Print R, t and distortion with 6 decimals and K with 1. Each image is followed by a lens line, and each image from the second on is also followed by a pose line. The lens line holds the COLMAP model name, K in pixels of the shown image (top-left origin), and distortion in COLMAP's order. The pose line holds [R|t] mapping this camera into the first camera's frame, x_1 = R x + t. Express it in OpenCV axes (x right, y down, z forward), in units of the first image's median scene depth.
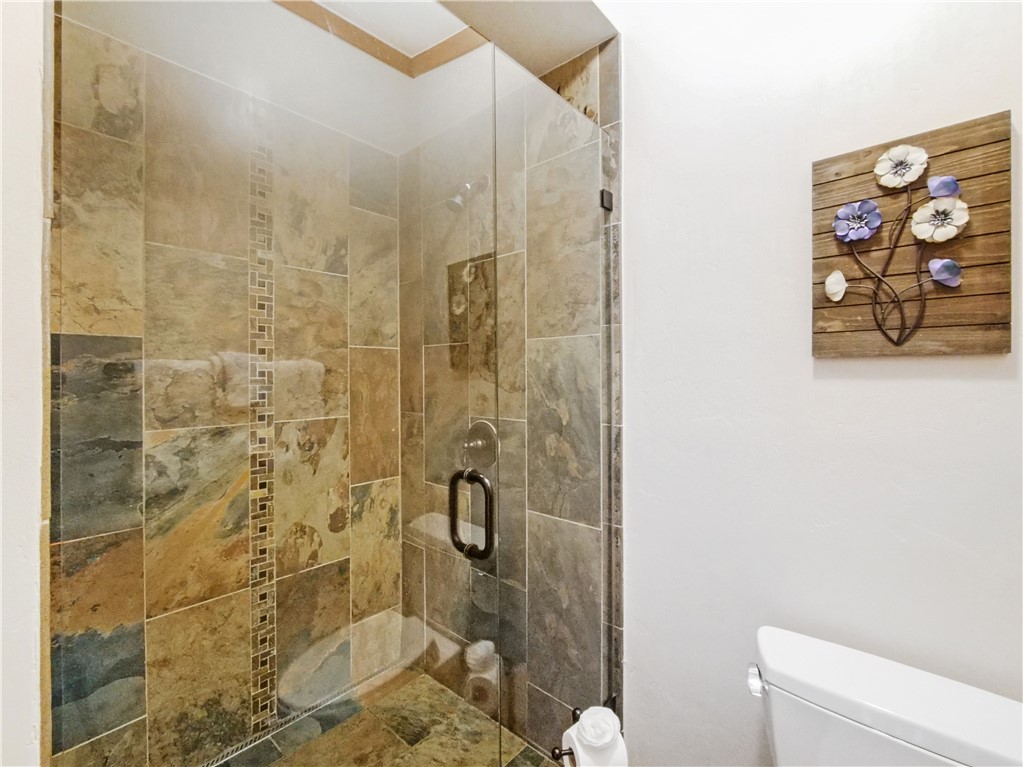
lens RADIAL K [[441.0, 0, 513.3], [0, 441.0, 377.8], [0, 0, 1]] dist [0.000565, 0.001601]
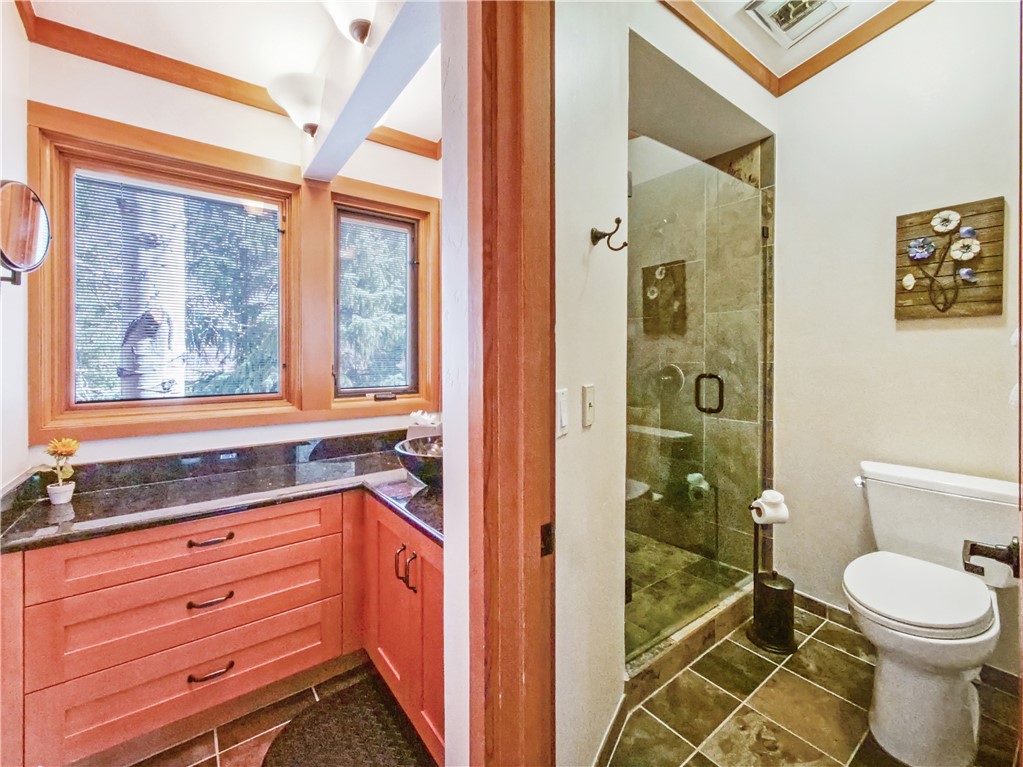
lens RADIAL K [[441.0, 0, 501.0], [0, 441.0, 362.4], [0, 0, 1]] dist [0.000565, 0.001601]
pose [[0.980033, 0.006947, -0.198712, -0.459035], [-0.004851, 0.999927, 0.011034, 0.095635], [0.198774, -0.009850, 0.979996, -0.911028]]
